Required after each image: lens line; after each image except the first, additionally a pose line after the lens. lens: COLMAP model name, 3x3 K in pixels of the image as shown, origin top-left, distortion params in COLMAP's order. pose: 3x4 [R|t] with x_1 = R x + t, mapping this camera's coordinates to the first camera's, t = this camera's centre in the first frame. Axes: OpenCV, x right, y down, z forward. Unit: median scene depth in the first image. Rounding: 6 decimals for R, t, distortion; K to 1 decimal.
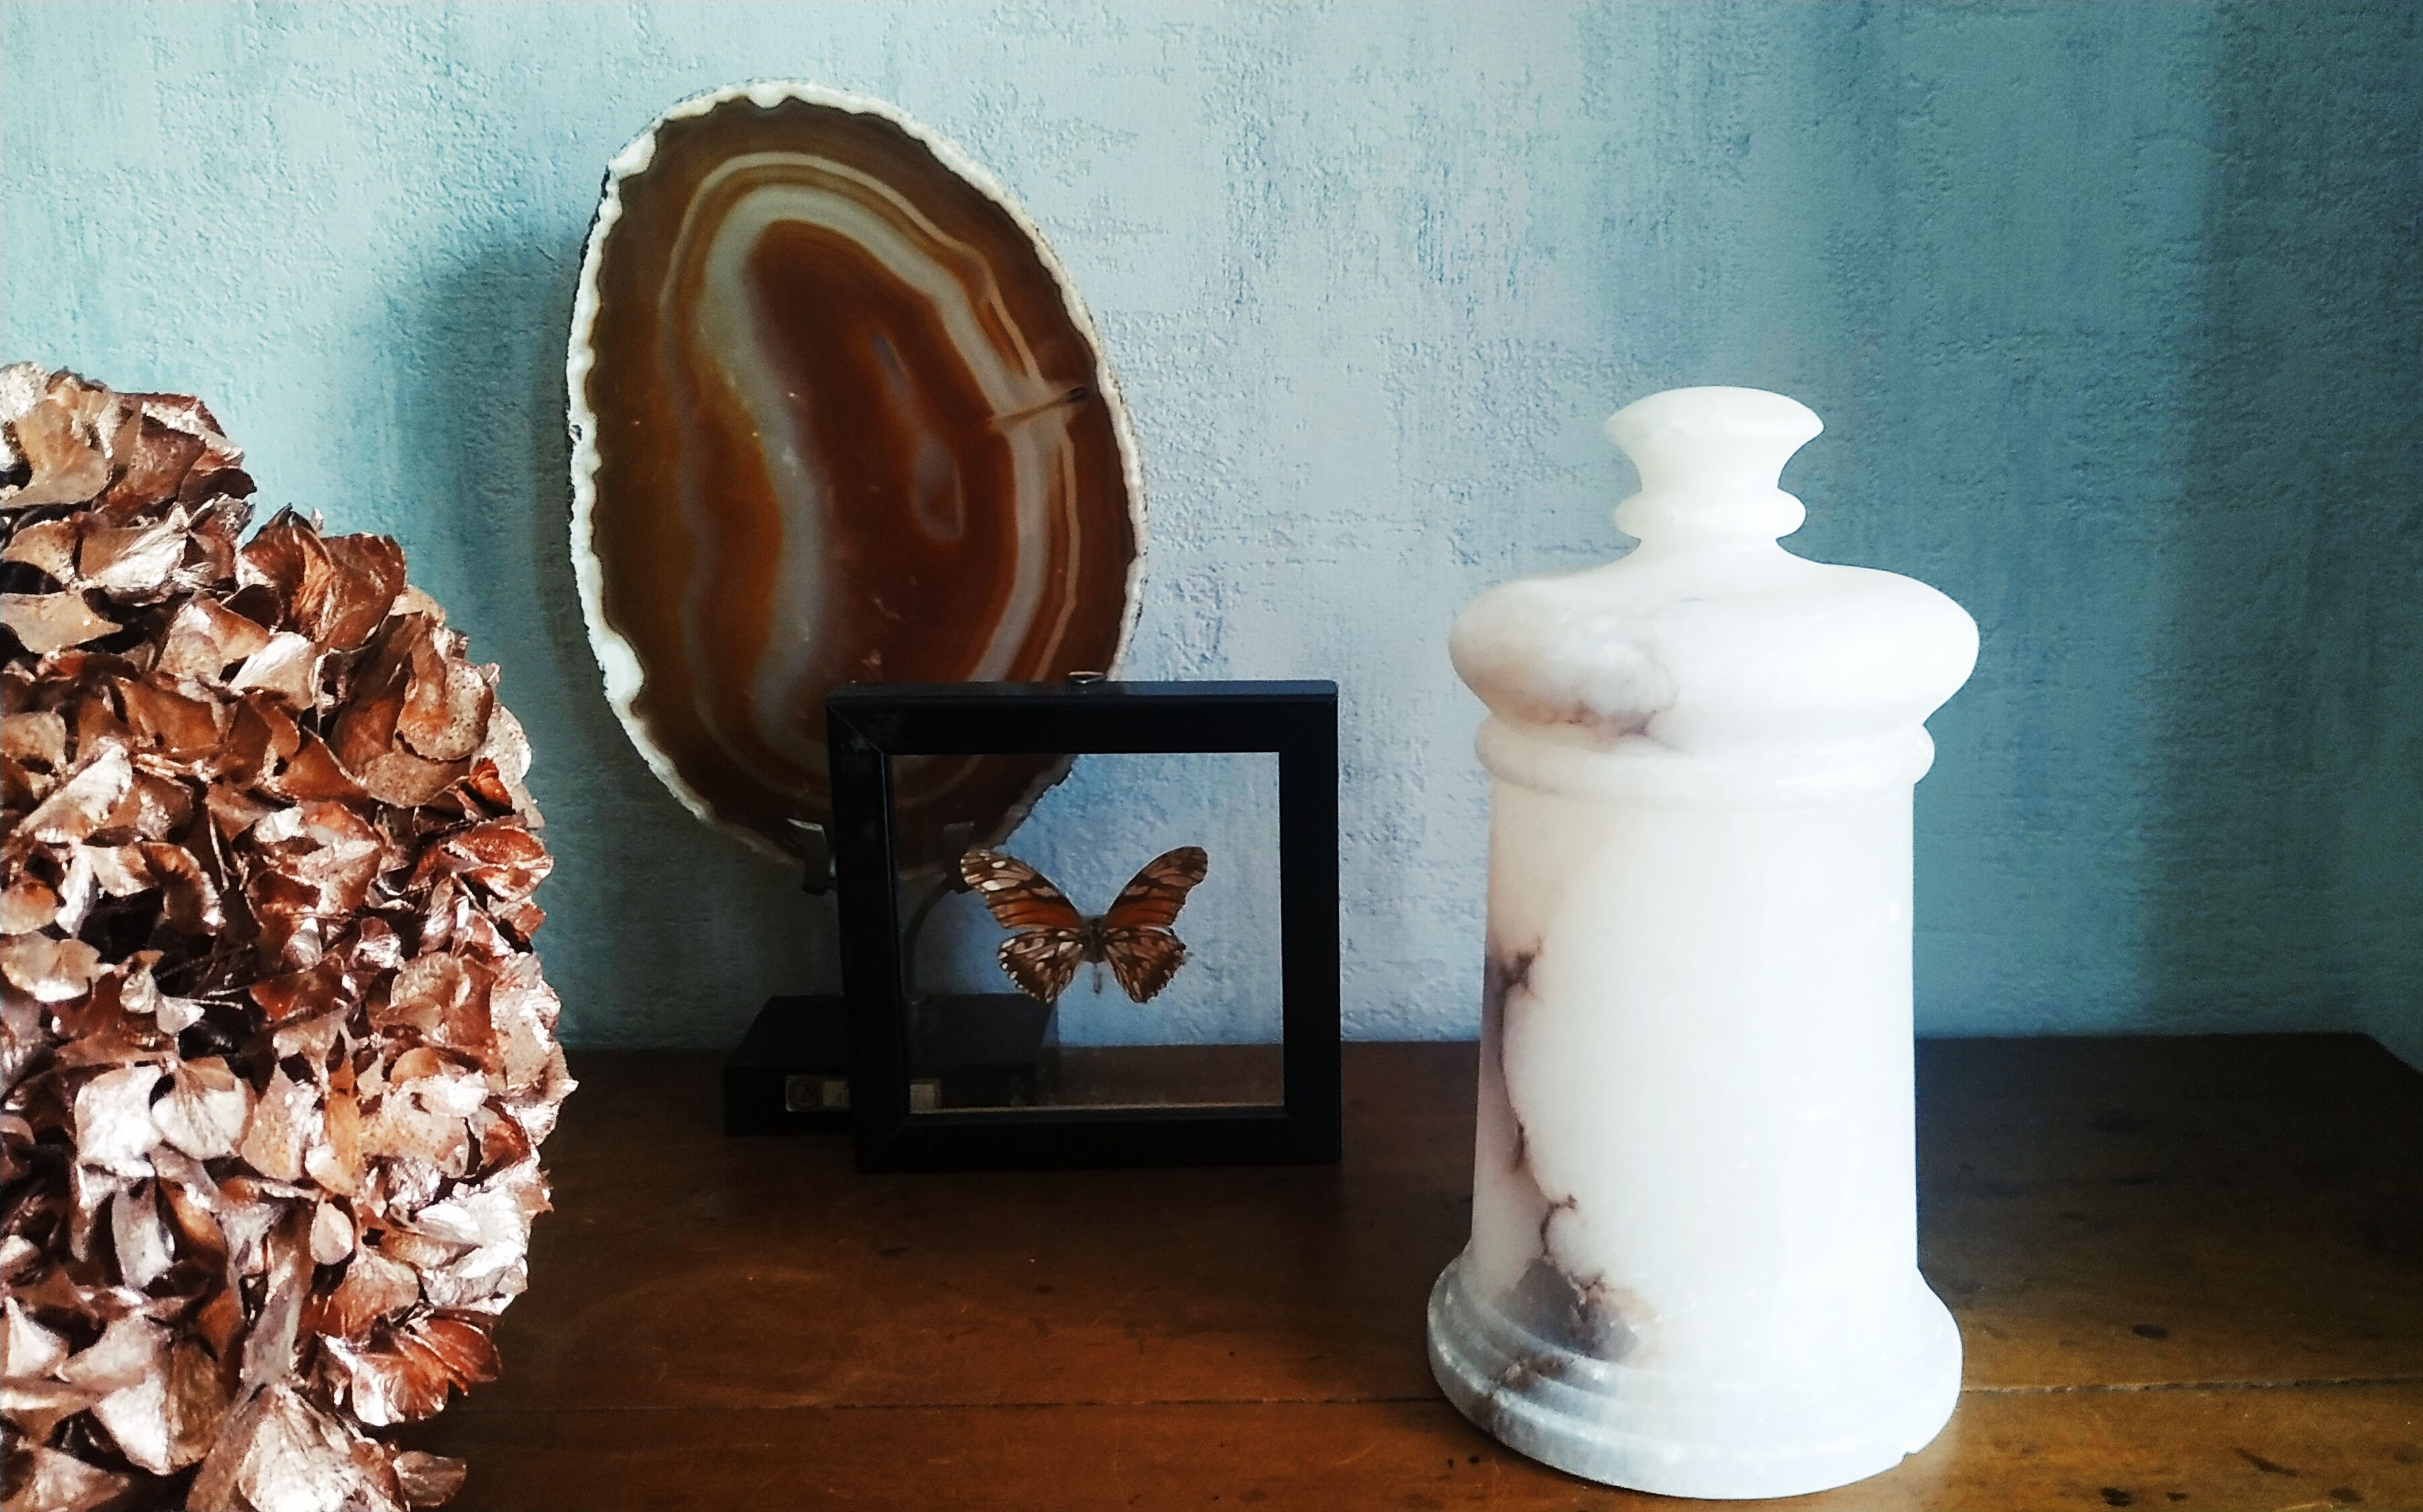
lens RADIAL K [[1878.0, 0, 1324.9], [0, 1878.0, 763.2], [0, 0, 1]] dist [0.004005, -0.011703]
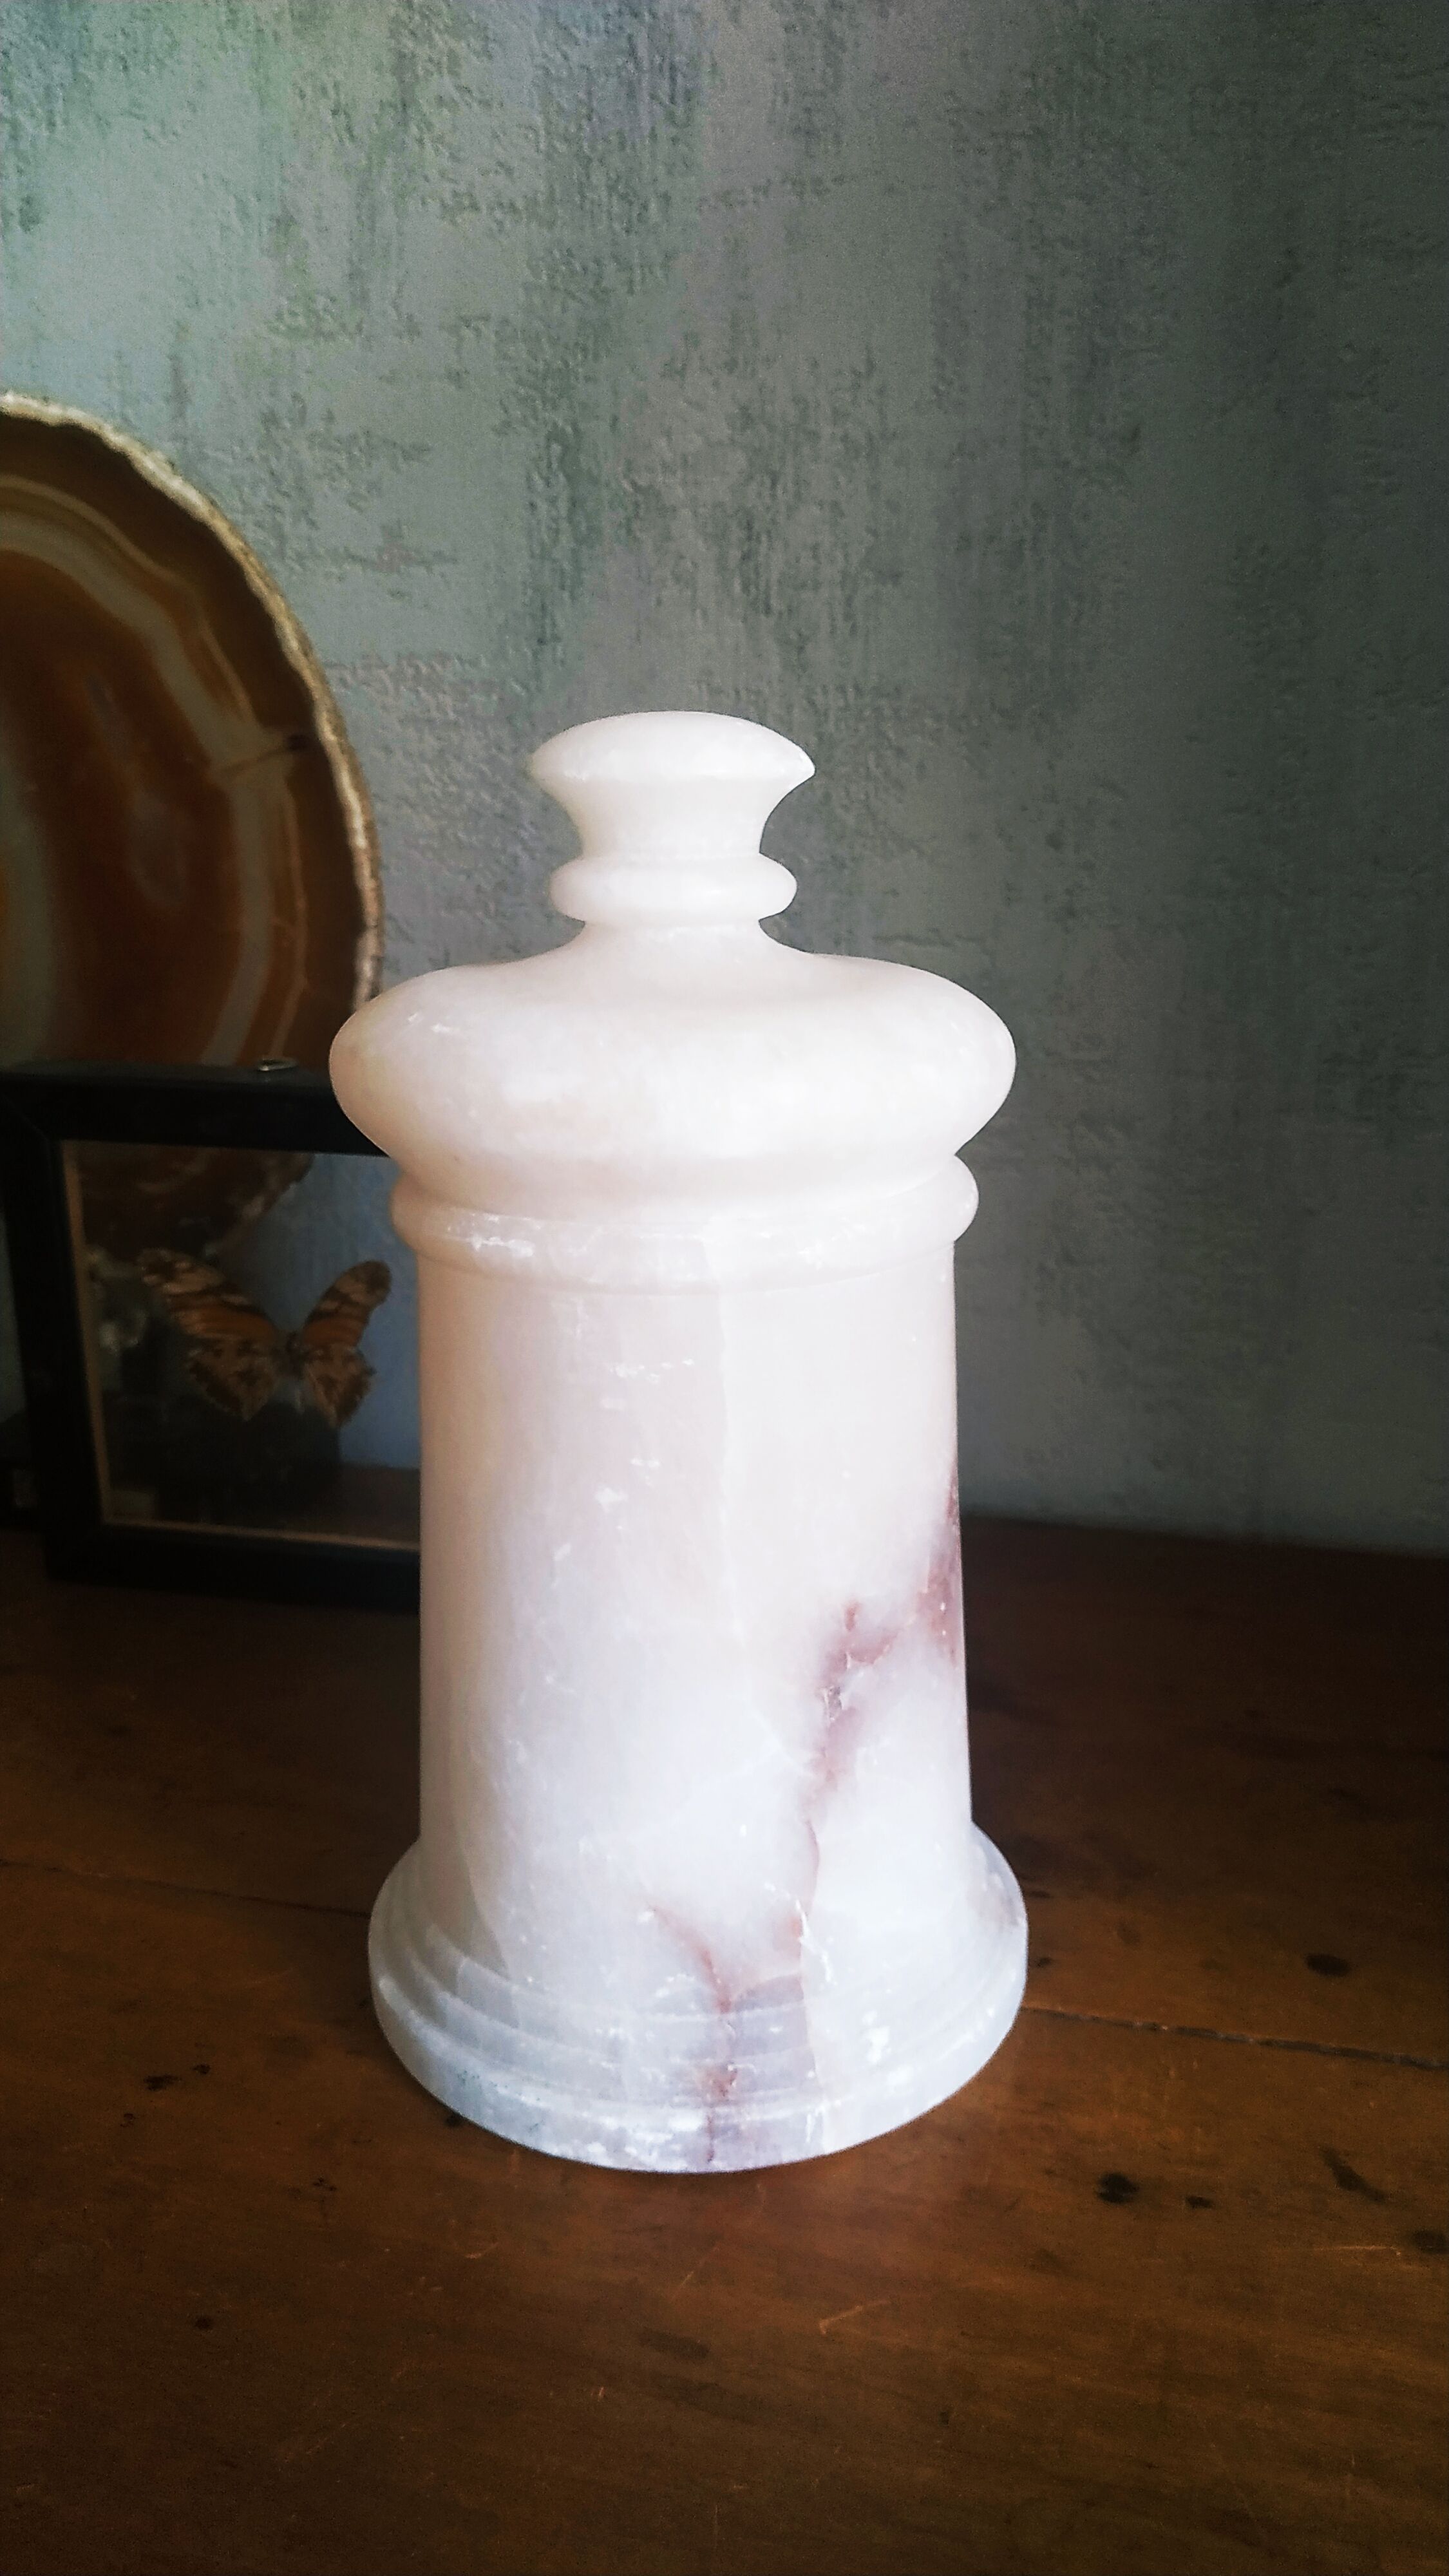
lens RADIAL K [[1907.7, 0, 724.5], [0, 1907.7, 1288.0], [0, 0, 1]] dist [-0.027532, -0.001521]
pose [[0.970289, 0.072252, -0.230907, 0.345086], [-0.057380, 0.995860, 0.070495, -0.017592], [0.235045, -0.055151, 0.970419, 0.191664]]
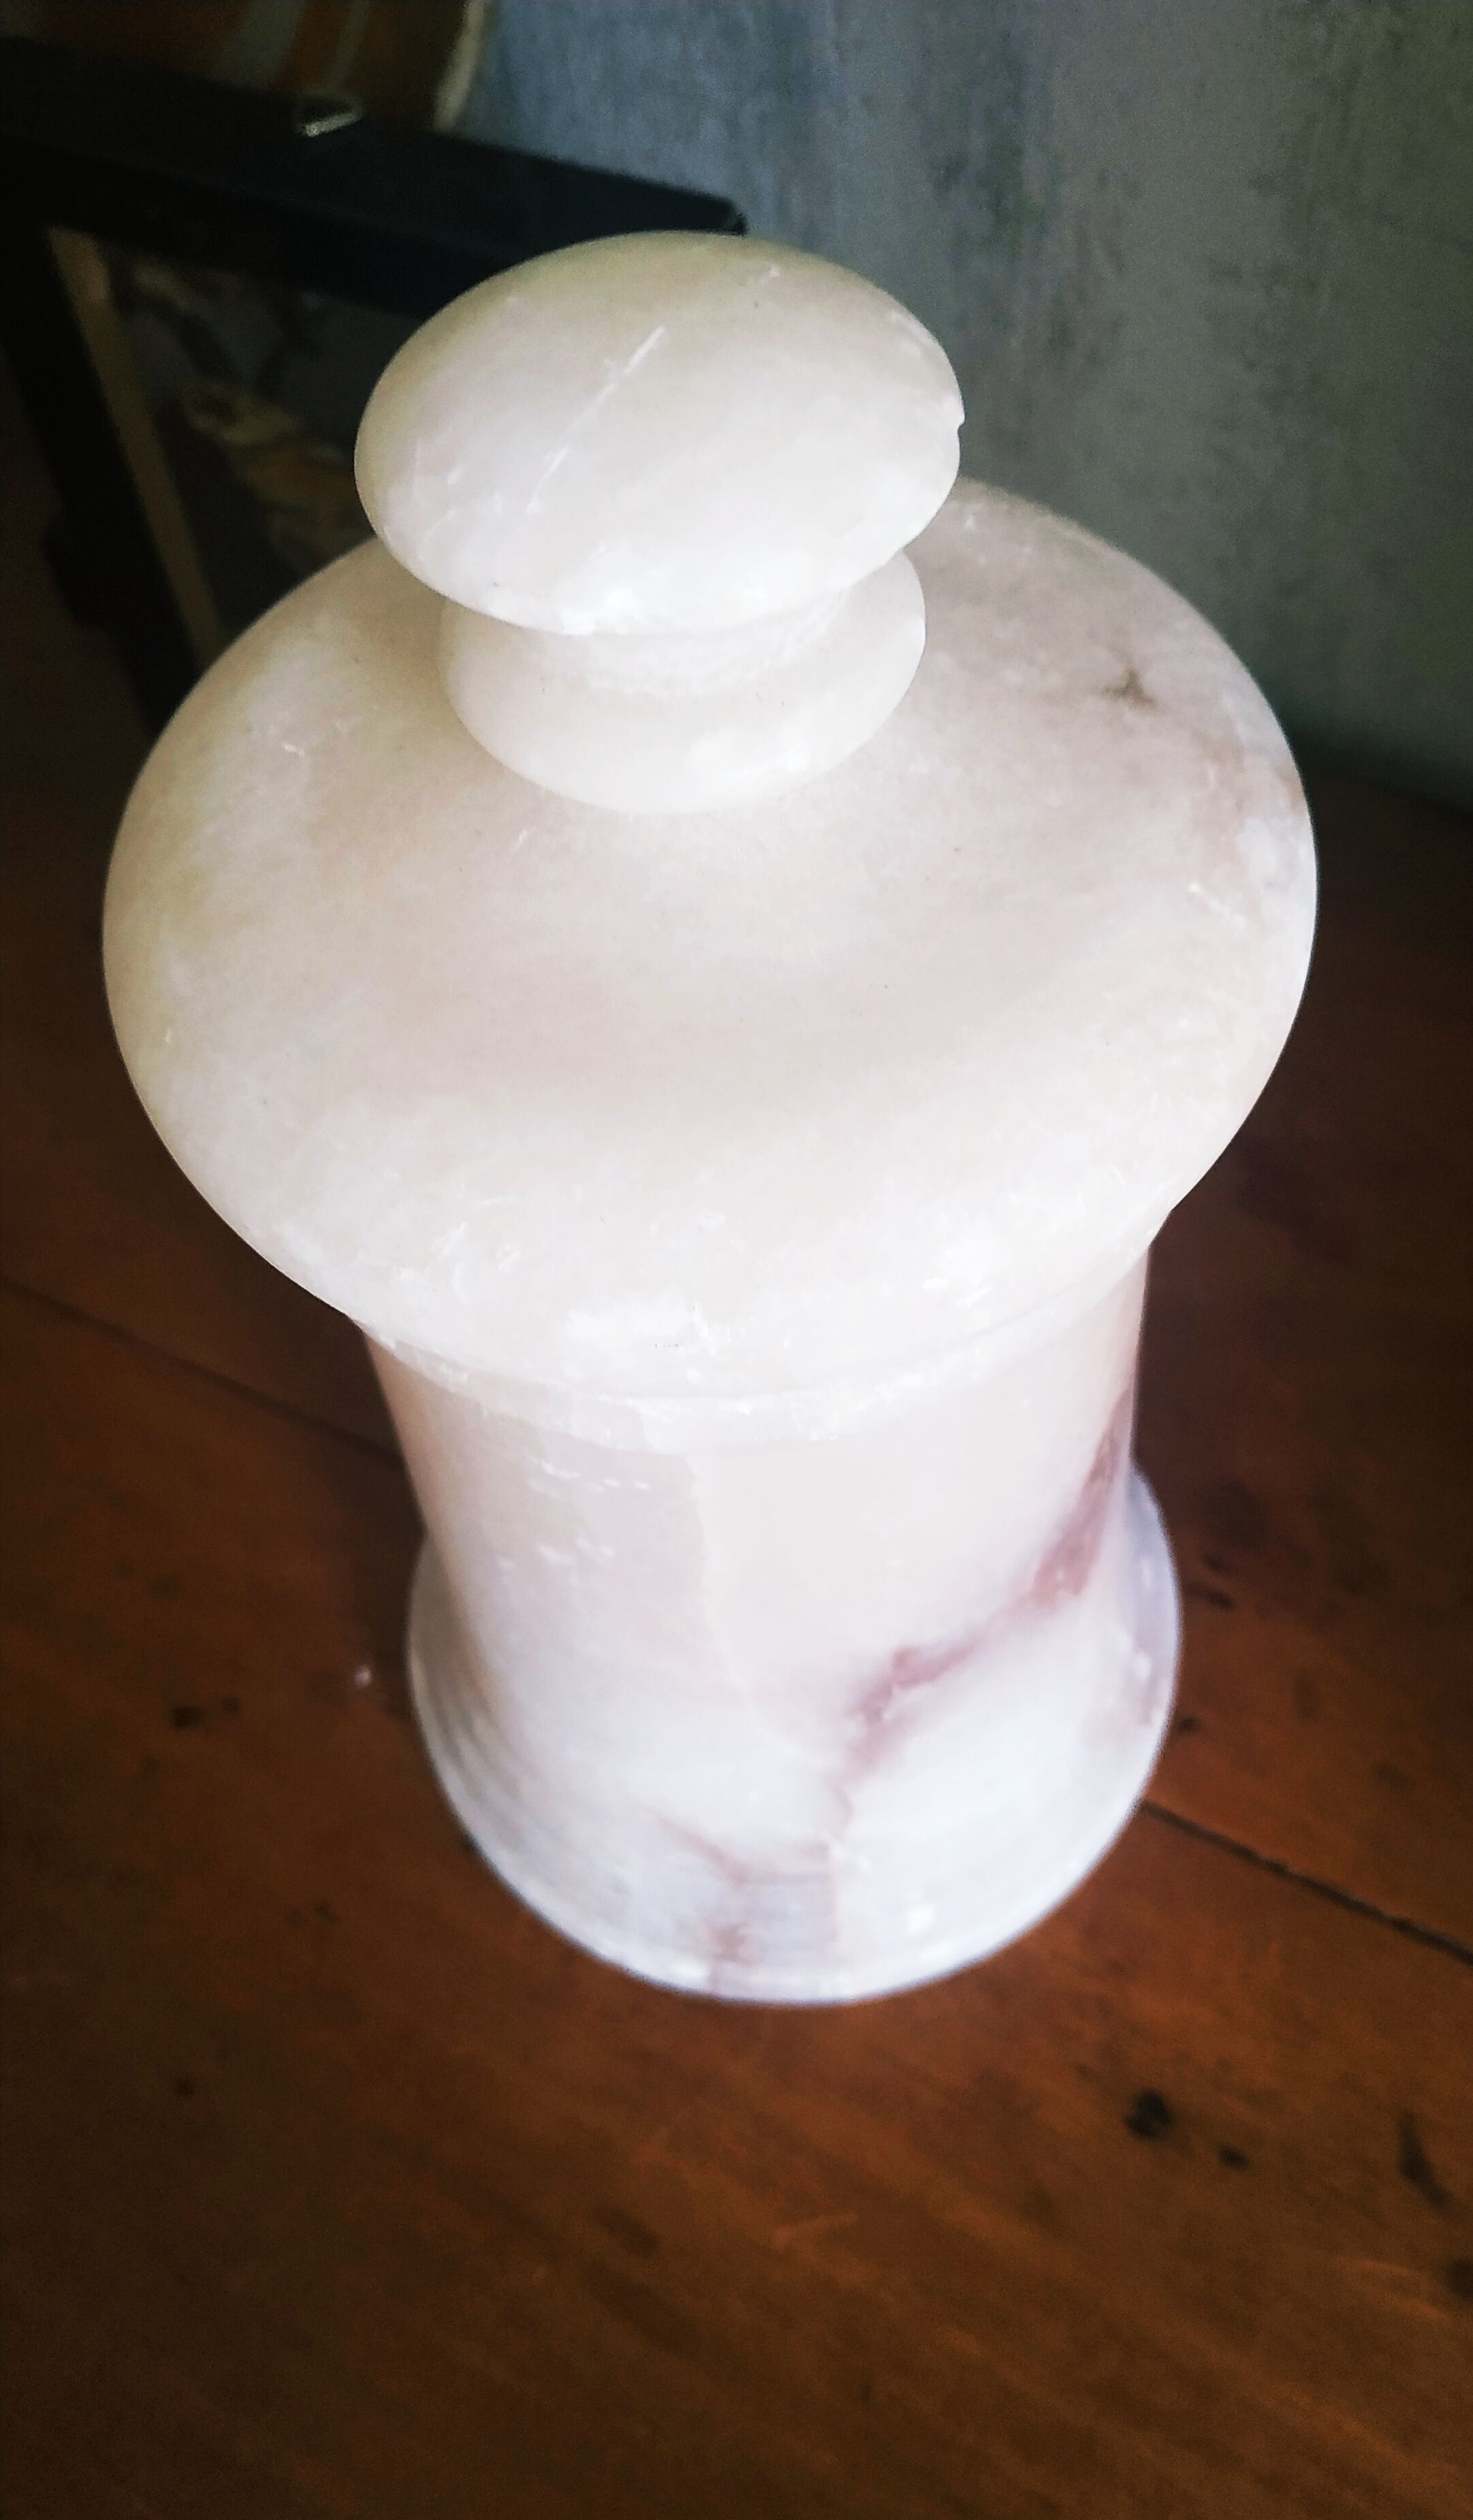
lens RADIAL K [[2125.2, 0, 736.5], [0, 2125.2, 1260.0], [0, 0, 1]] dist [-0.007341, -0.066954]
pose [[0.886233, 0.365190, -0.285005, 0.325069], [-0.048846, 0.685481, 0.726451, -0.318192], [0.460657, -0.629883, 0.625333, 0.530259]]
